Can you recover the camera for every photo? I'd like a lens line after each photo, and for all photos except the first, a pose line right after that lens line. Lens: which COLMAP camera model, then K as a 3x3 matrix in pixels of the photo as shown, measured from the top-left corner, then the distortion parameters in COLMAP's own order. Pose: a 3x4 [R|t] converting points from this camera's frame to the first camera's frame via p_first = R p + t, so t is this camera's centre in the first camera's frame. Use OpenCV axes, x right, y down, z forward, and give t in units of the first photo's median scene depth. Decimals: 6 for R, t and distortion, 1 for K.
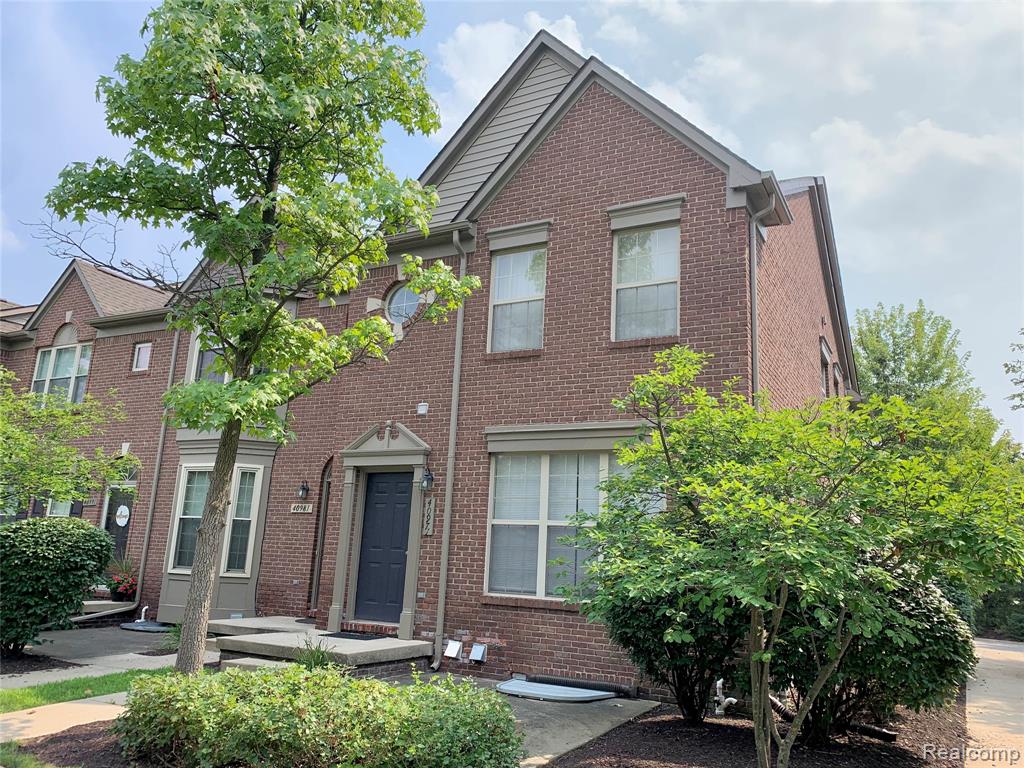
lens RADIAL K [[784.9, 0, 514.1], [0, 784.9, 384.9], [0, 0, 1]] dist [0.013806, -0.006385]
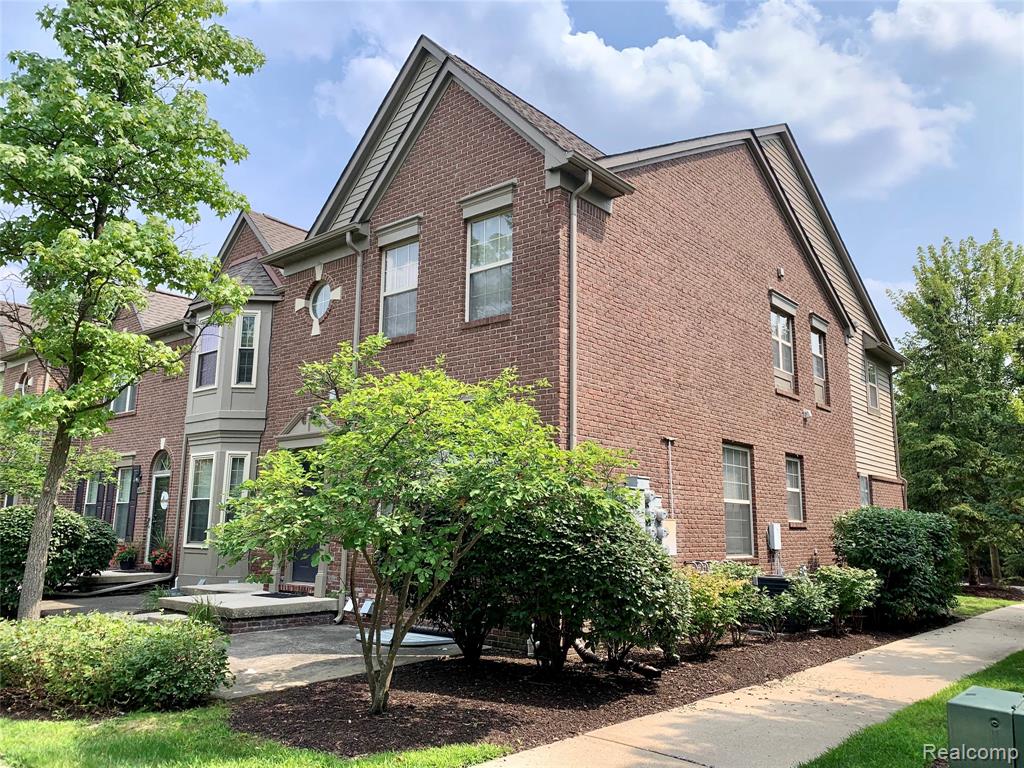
lens RADIAL K [[784.9, 0, 507.8], [0, 784.9, 383.8], [0, 0, 1]] dist [0.013806, -0.006385]
pose [[0.978527, -0.071984, -0.193140, 0.351947], [0.078795, 0.996503, 0.027807, 0.003404], [0.190463, -0.042429, 0.980777, -0.055228]]
